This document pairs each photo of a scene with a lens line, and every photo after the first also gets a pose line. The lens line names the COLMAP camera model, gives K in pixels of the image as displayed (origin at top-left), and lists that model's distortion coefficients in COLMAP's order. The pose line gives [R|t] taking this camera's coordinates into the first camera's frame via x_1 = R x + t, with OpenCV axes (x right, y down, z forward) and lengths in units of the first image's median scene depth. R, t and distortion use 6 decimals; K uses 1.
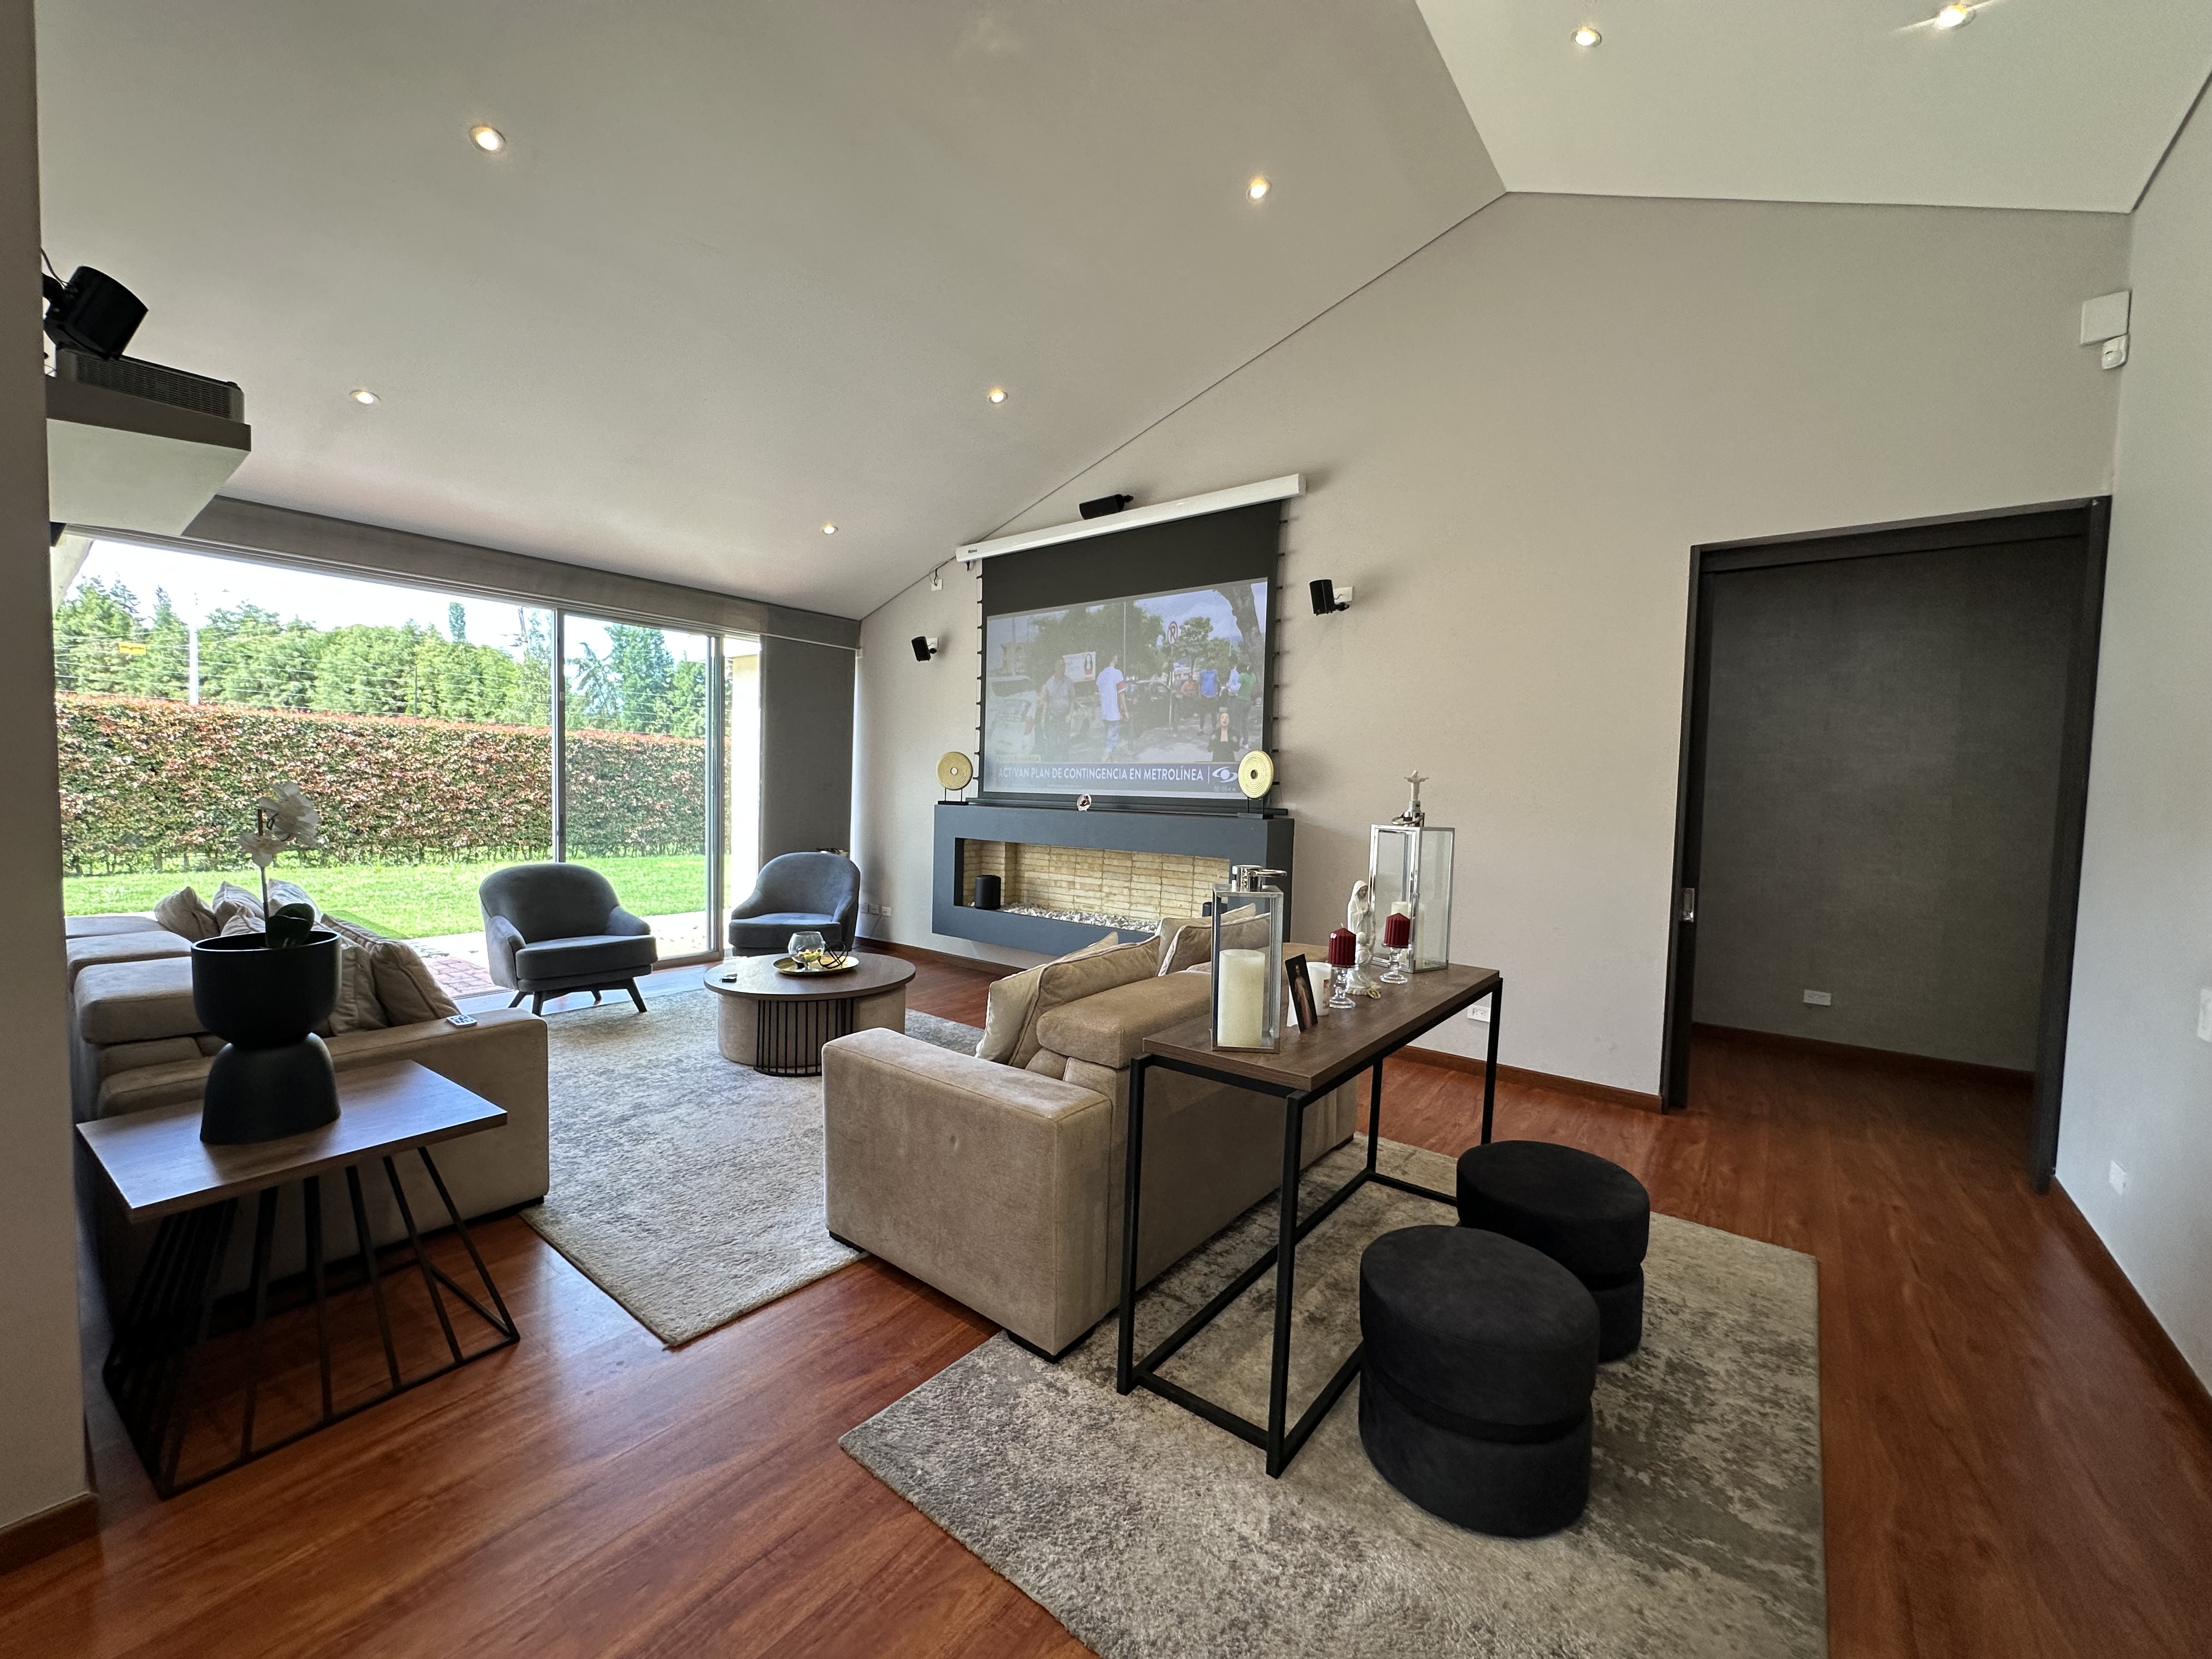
lens RADIAL K [[885.5, 0, 1100.7], [0, 885.5, 832.9], [0, 0, 1]] dist [-0.002091, -0.000079]
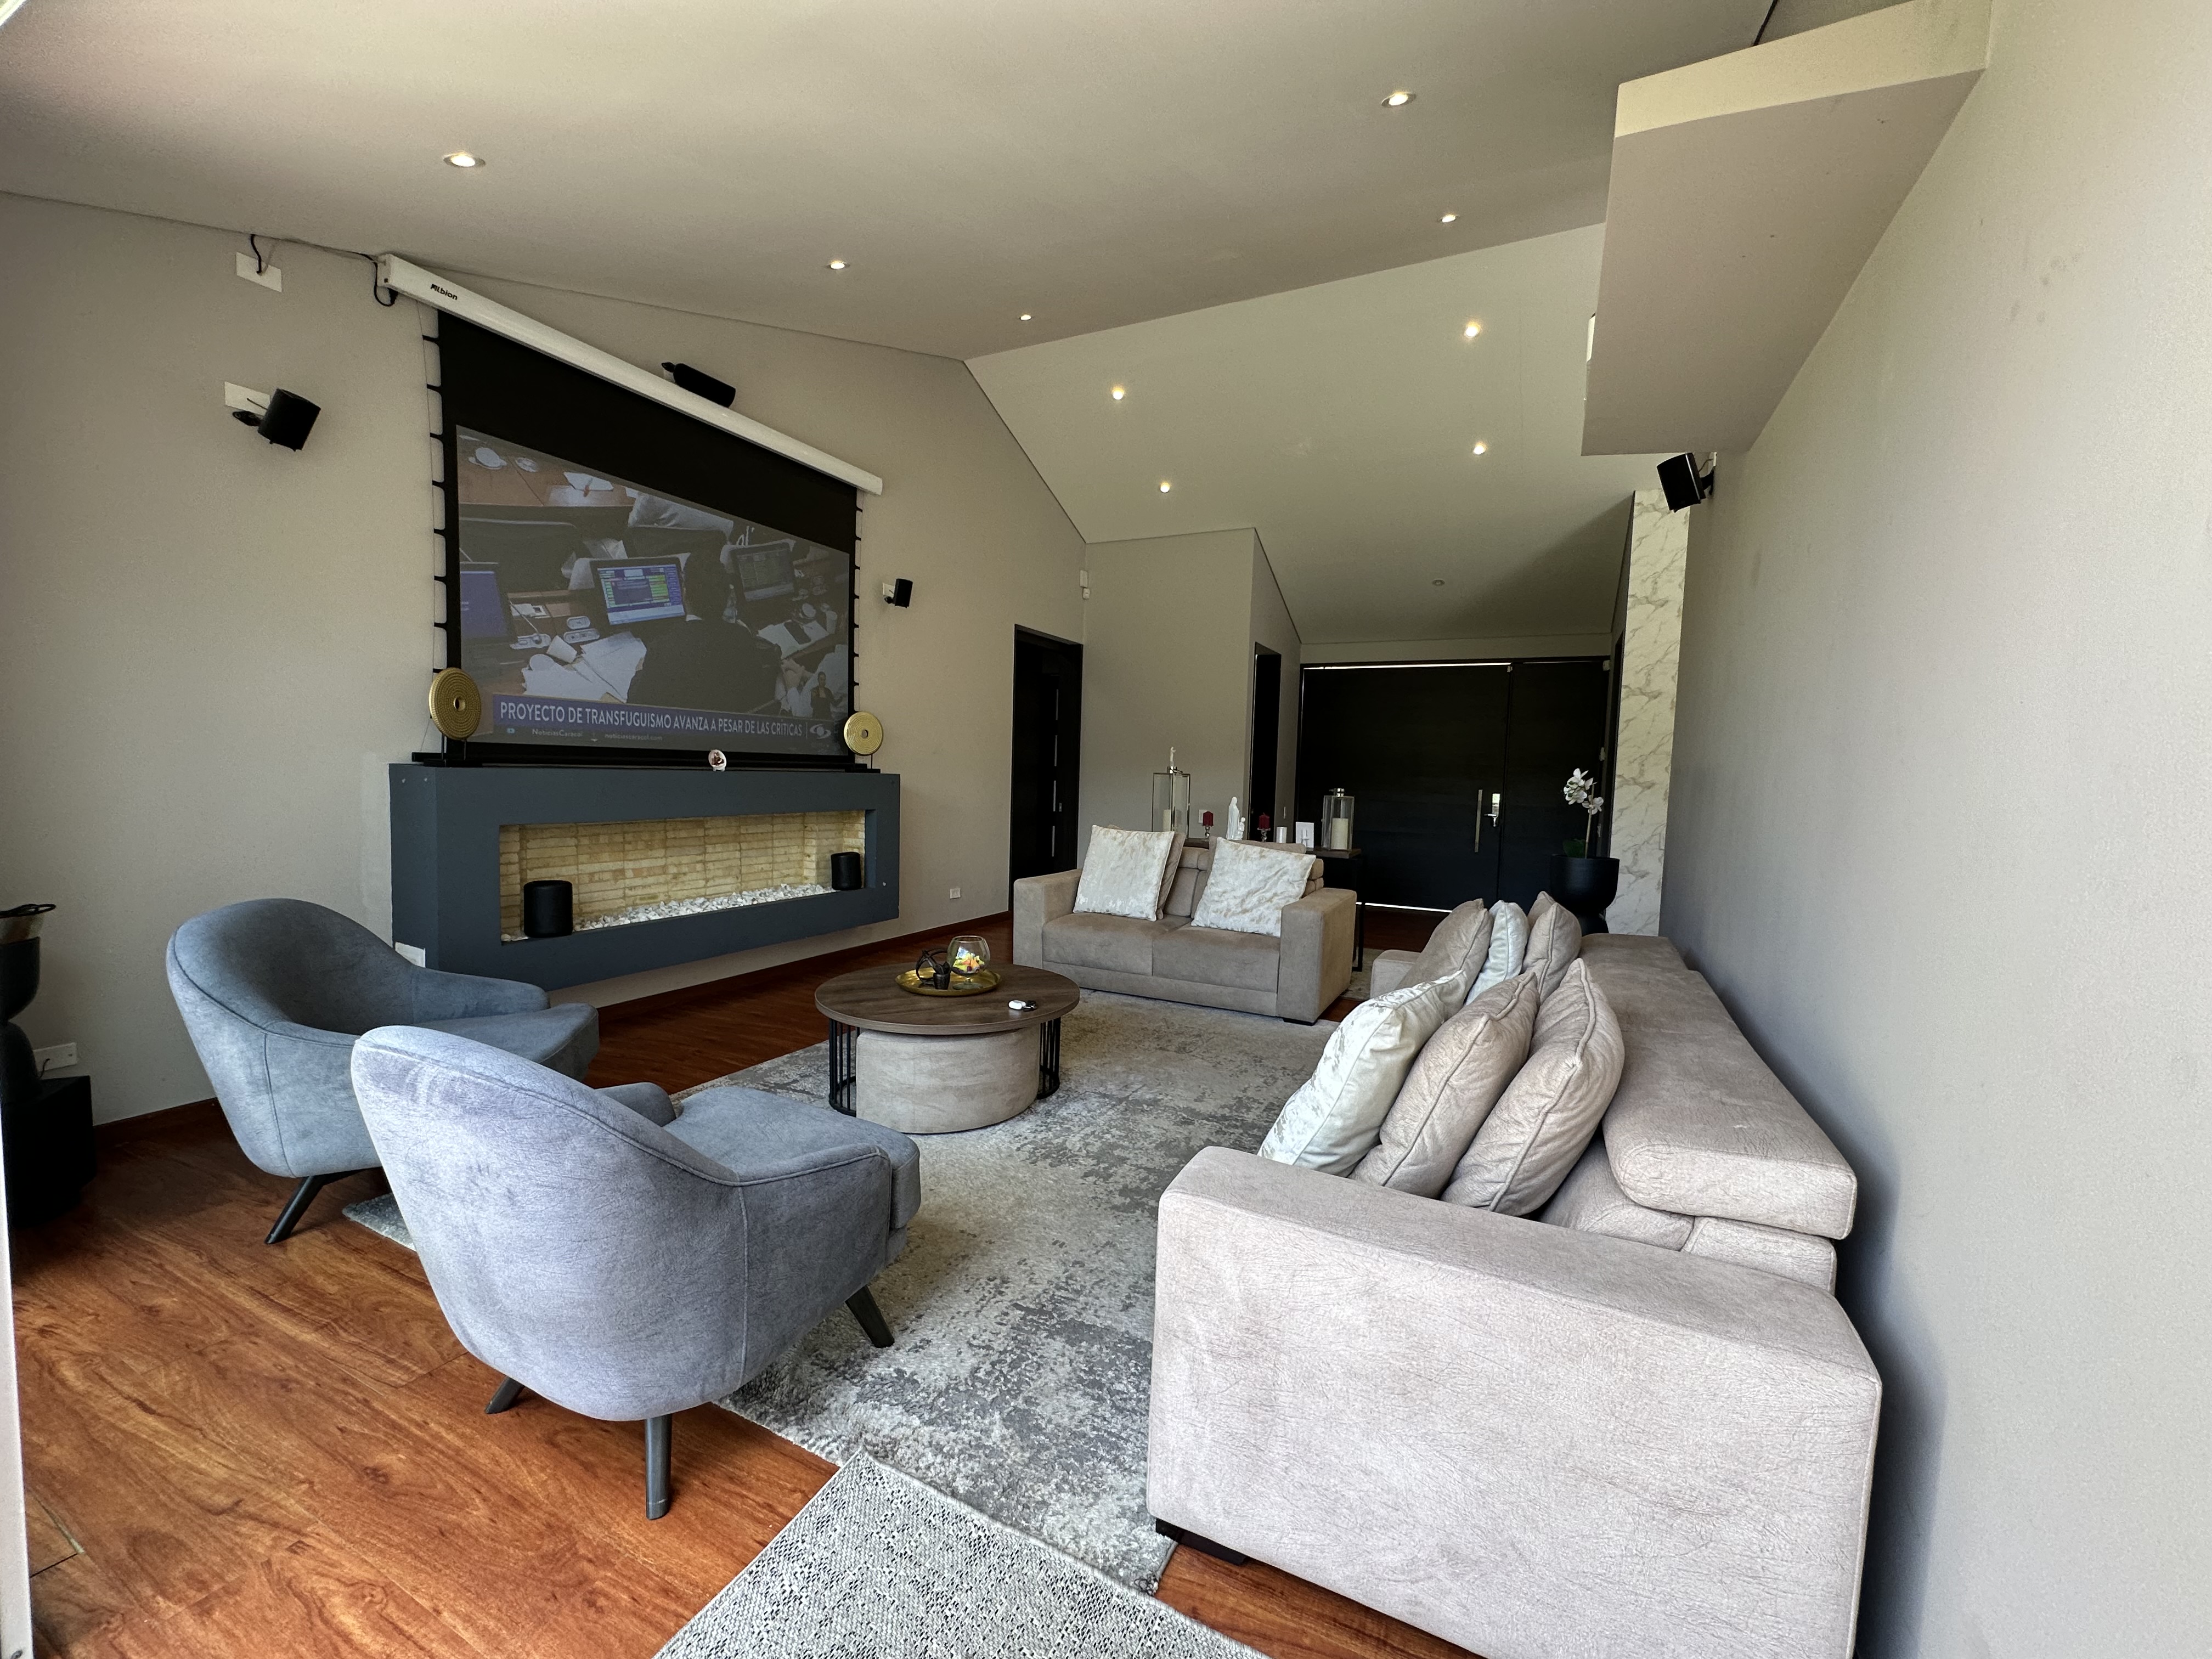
lens RADIAL K [[885.5, 0, 1103.7], [0, 885.5, 830.7], [0, 0, 1]] dist [-0.002091, -0.000079]
pose [[-0.201561, -0.099224, 0.974437, -0.856421], [0.016759, 0.994361, 0.104719, -0.048057], [-0.979333, 0.037438, -0.198761, 0.797588]]
